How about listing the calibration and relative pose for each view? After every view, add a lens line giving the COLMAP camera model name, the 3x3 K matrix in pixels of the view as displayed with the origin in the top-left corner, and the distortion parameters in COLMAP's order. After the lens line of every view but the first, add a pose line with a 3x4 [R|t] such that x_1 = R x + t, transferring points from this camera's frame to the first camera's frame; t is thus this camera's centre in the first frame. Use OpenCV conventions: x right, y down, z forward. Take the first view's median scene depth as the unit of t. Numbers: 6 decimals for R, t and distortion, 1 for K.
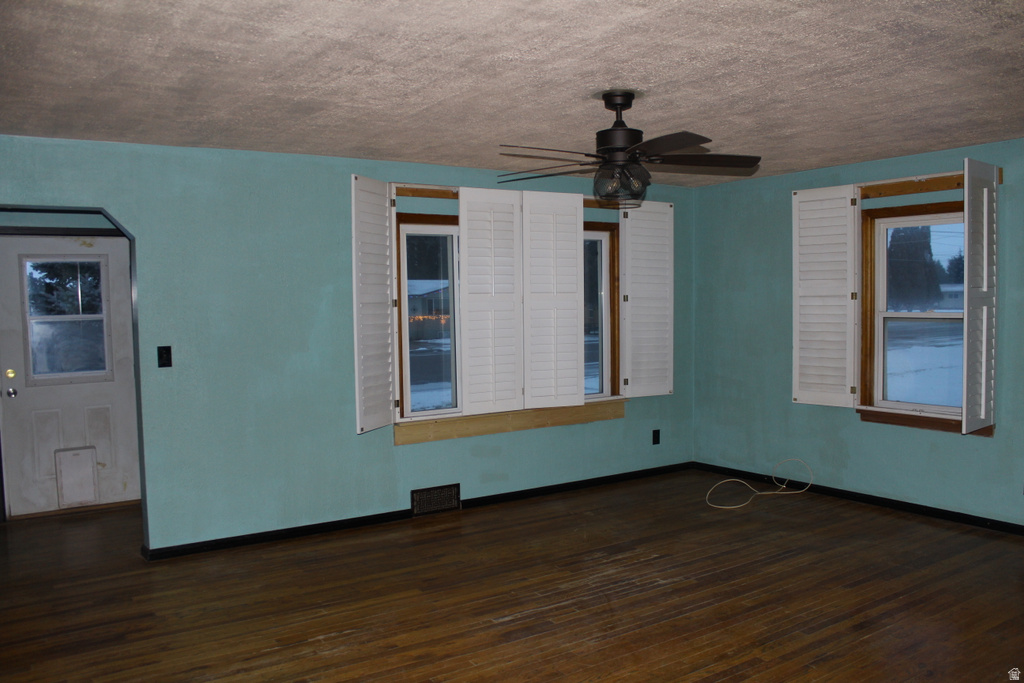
lens RADIAL K [[856.1, 0, 520.5], [0, 856.1, 349.9], [0, 0, 1]] dist [-0.162303, 0.143573]
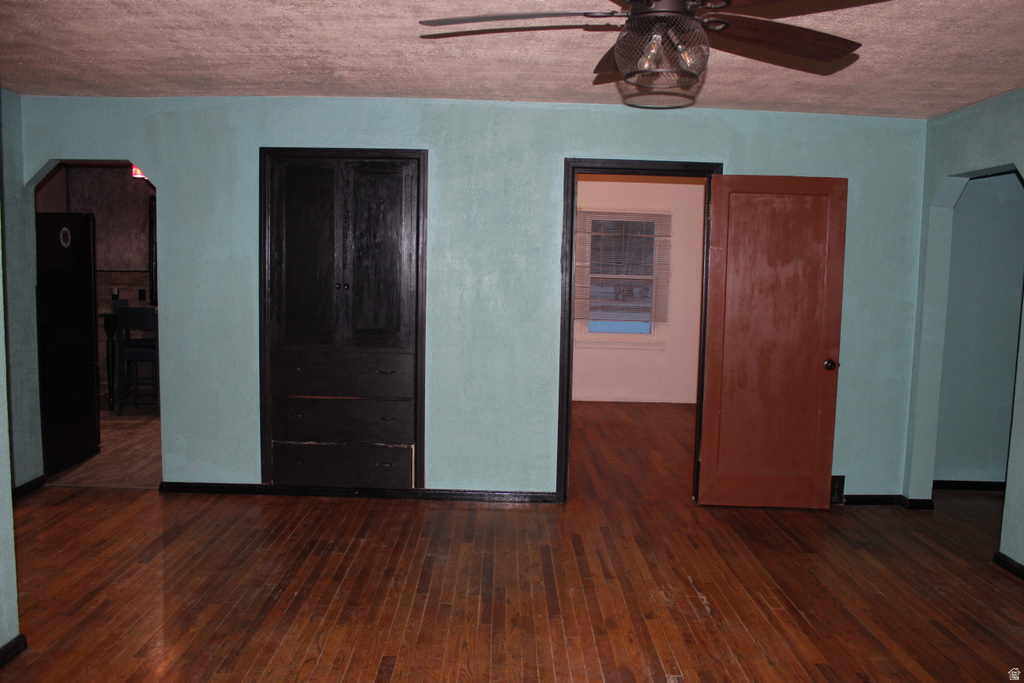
lens RADIAL K [[856.1, 0, 528.8], [0, 856.1, 359.9], [0, 0, 1]] dist [-0.162303, 0.143573]
pose [[-0.530800, 0.099890, -0.841590, 0.605390], [-0.072188, 0.984092, 0.162334, -0.072974], [0.844417, 0.146919, -0.515145, 1.144454]]
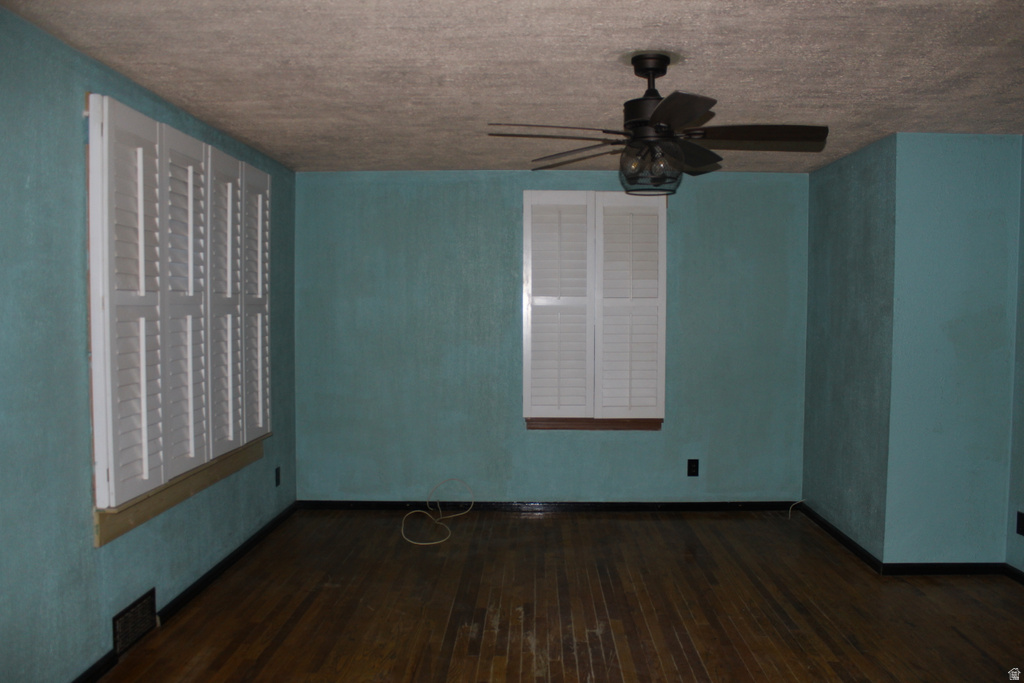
lens RADIAL K [[856.1, 0, 513.5], [0, 856.1, 349.8], [0, 0, 1]] dist [-0.162303, 0.143573]
pose [[0.571818, -0.024005, 0.820029, -0.601693], [0.037874, 0.999278, 0.002842, -0.018770], [-0.819506, 0.029432, 0.572314, 0.593591]]
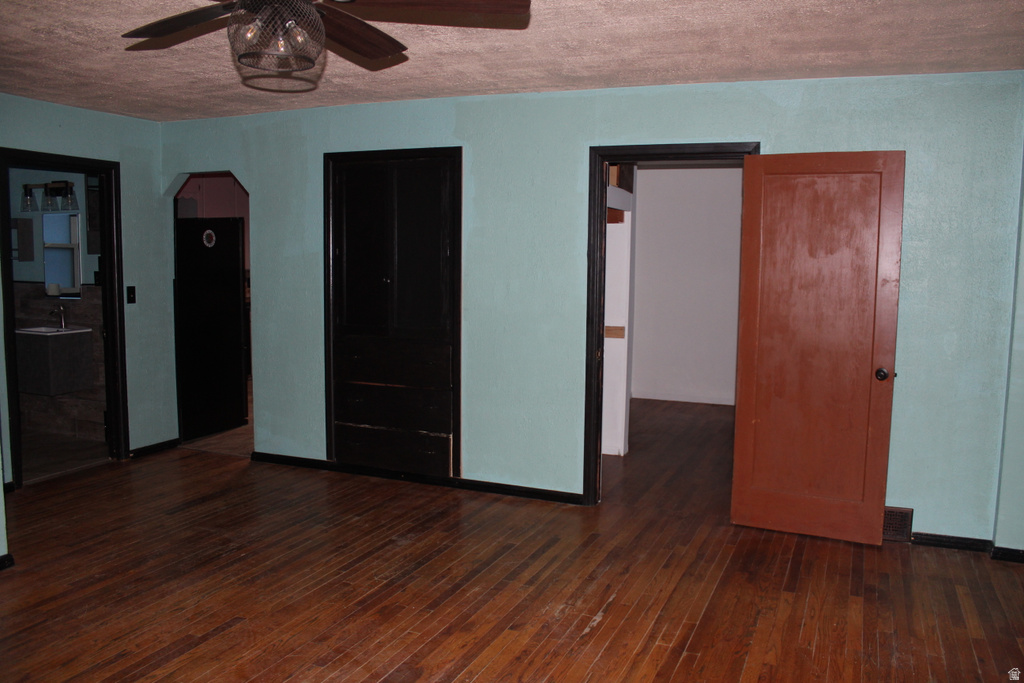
lens RADIAL K [[856.1, 0, 527.3], [0, 856.1, 361.4], [0, 0, 1]] dist [-0.162303, 0.143573]
pose [[-0.824913, 0.075454, -0.560201, 0.281375], [-0.038160, 0.981356, 0.188372, -0.089893], [0.563970, 0.176768, -0.806654, 1.452114]]
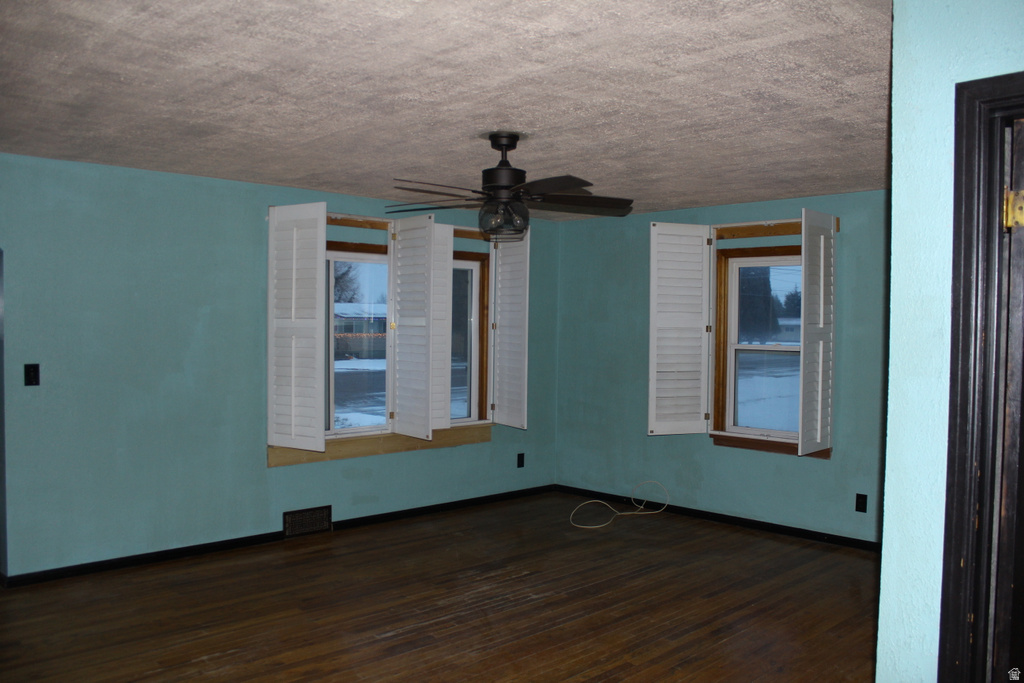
lens RADIAL K [[856.1, 0, 525.0], [0, 856.1, 347.8], [0, 0, 1]] dist [-0.162303, 0.143573]
pose [[0.983658, 0.021197, 0.178794, -0.040559], [-0.015409, 0.999313, -0.033699, 0.000341], [-0.179386, 0.030393, 0.983309, -0.046703]]
